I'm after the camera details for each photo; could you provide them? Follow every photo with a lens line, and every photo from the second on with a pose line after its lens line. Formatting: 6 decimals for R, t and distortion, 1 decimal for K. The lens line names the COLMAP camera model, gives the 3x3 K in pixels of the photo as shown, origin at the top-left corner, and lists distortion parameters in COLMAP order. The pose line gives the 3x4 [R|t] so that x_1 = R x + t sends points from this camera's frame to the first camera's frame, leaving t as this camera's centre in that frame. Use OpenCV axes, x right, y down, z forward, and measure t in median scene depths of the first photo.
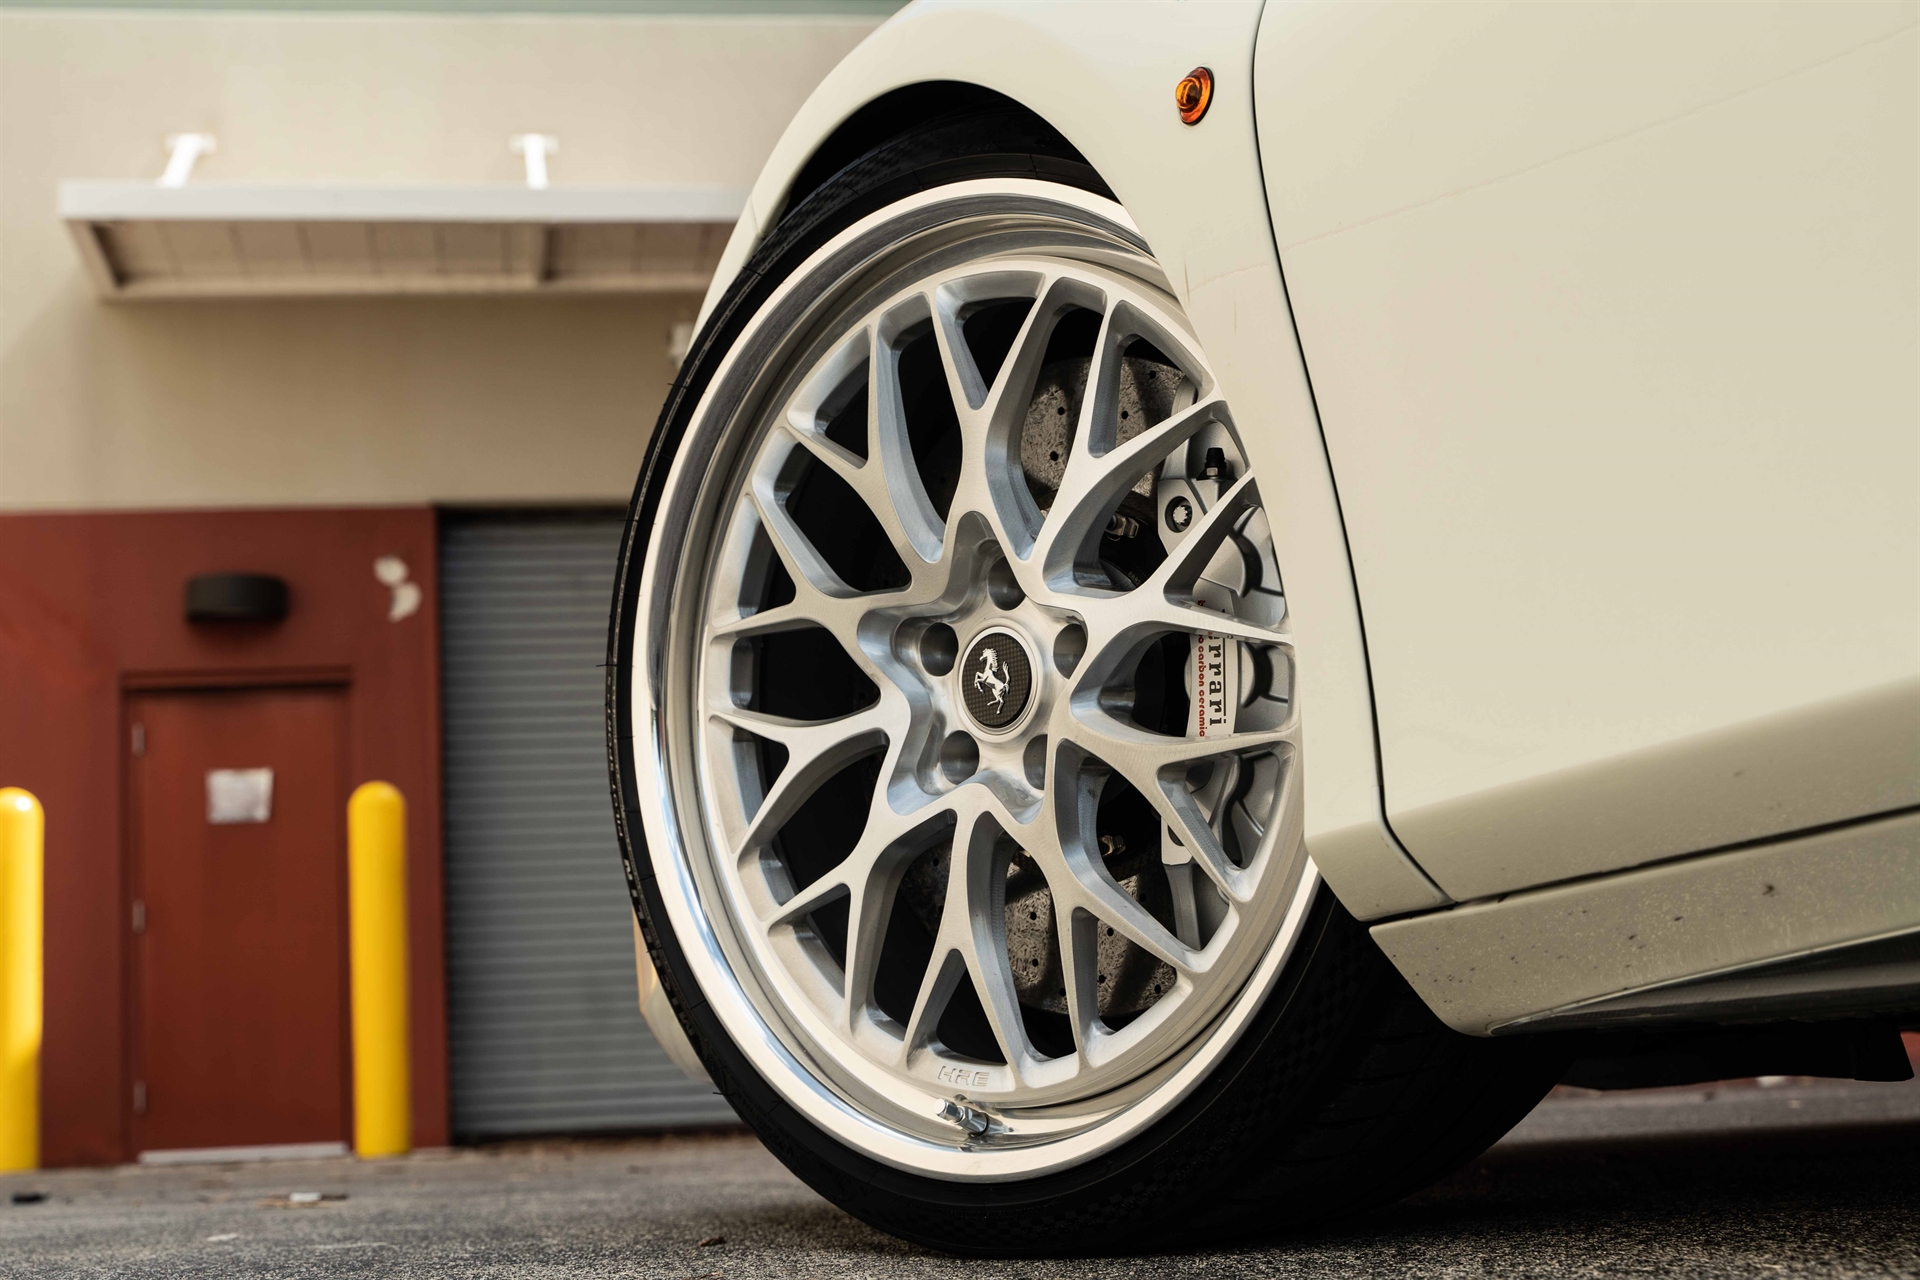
lens RADIAL K [[3030.9, 0, 957.3], [0, 3030.9, 644.9], [0, 0, 1]] dist [-0.037929, 0.000000]
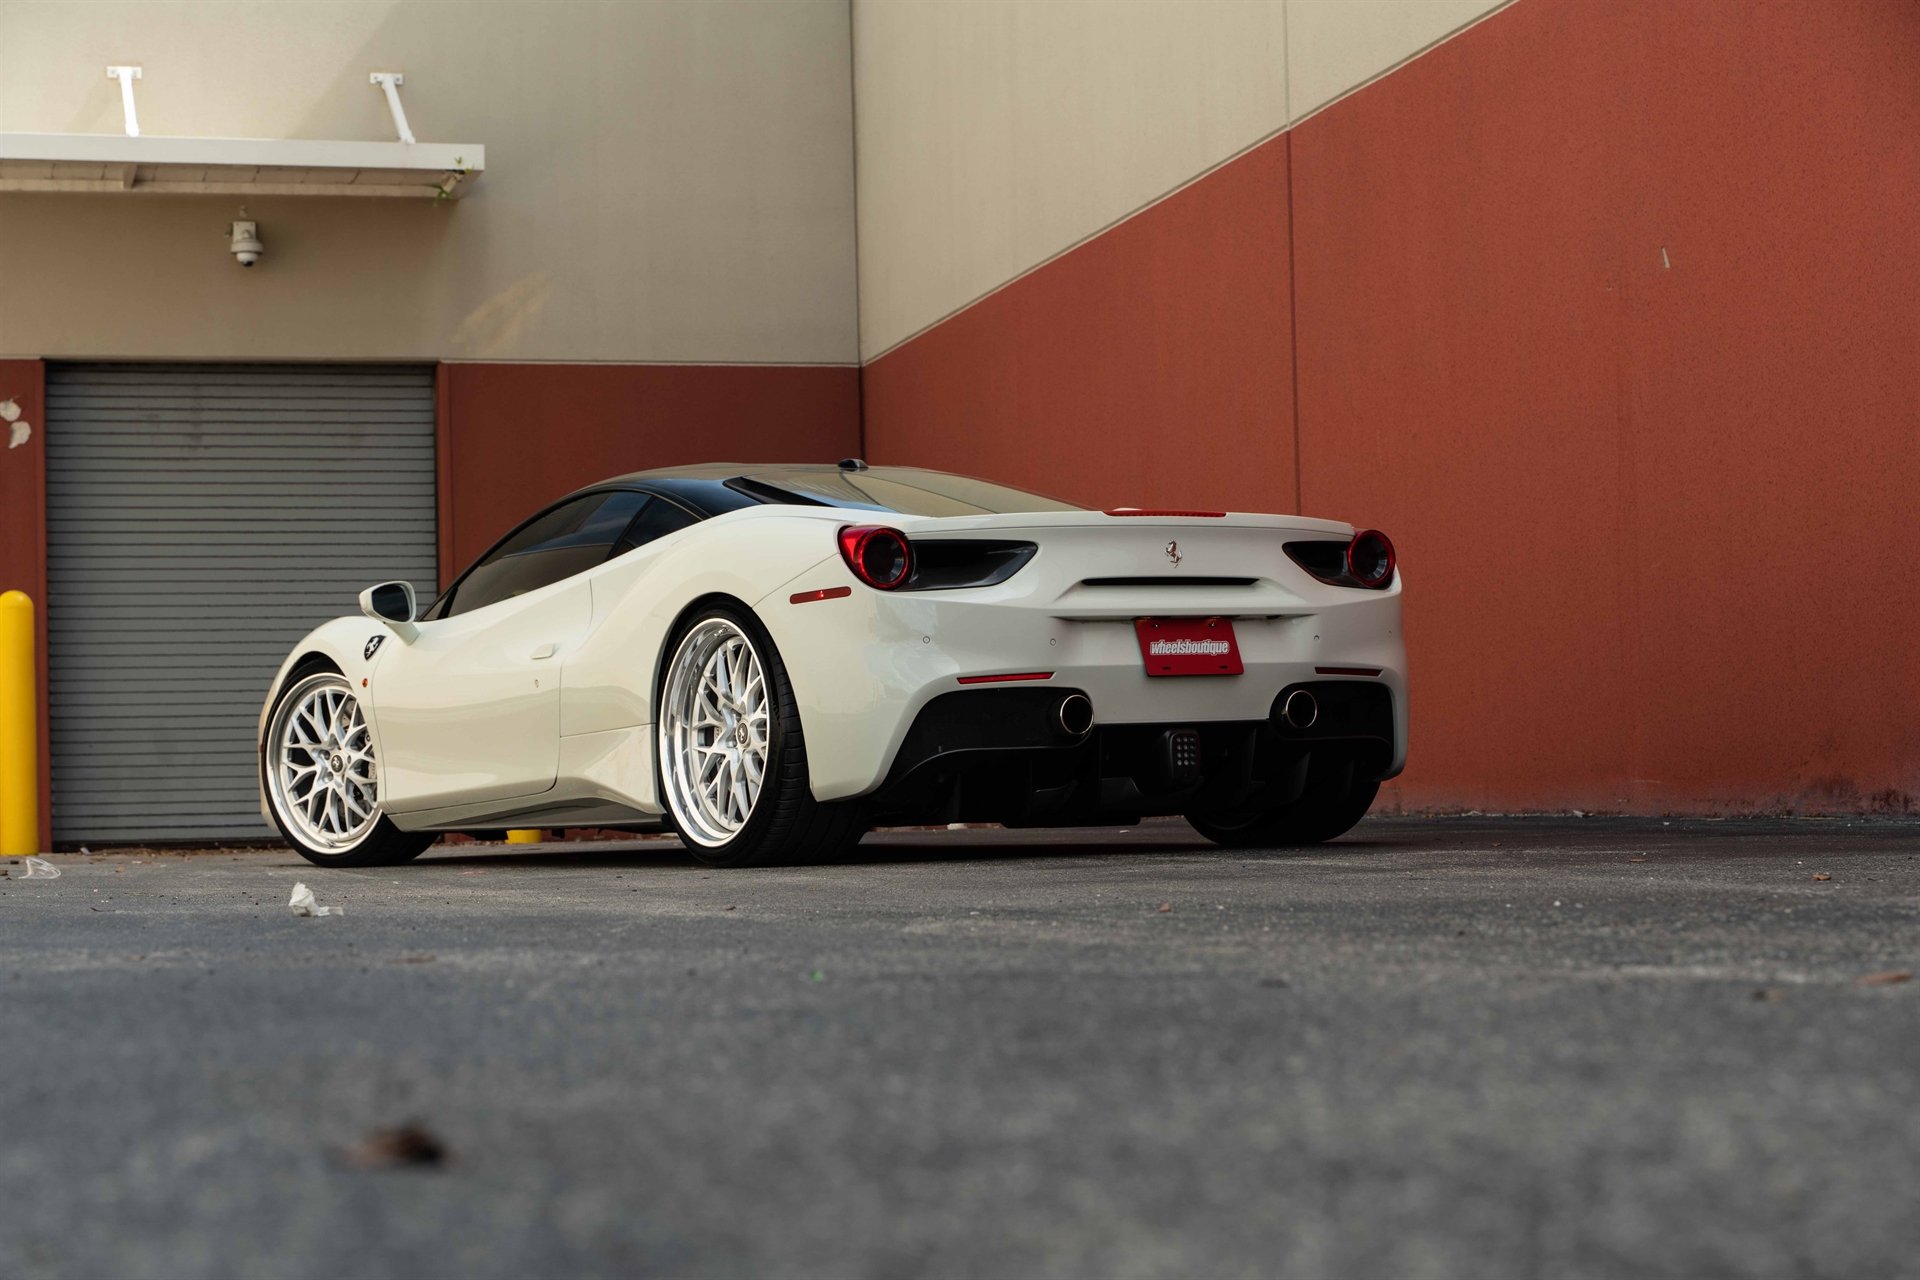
lens RADIAL K [[4121.1, 0, 960.7], [0, 4121.1, 638.8], [0, 0, 1]] dist [0.010211, 0.000000]
pose [[0.995043, 0.026179, 0.095935, 0.401321], [-0.036252, 0.993832, 0.104808, -1.001155], [-0.092600, -0.107766, 0.989854, -6.245566]]
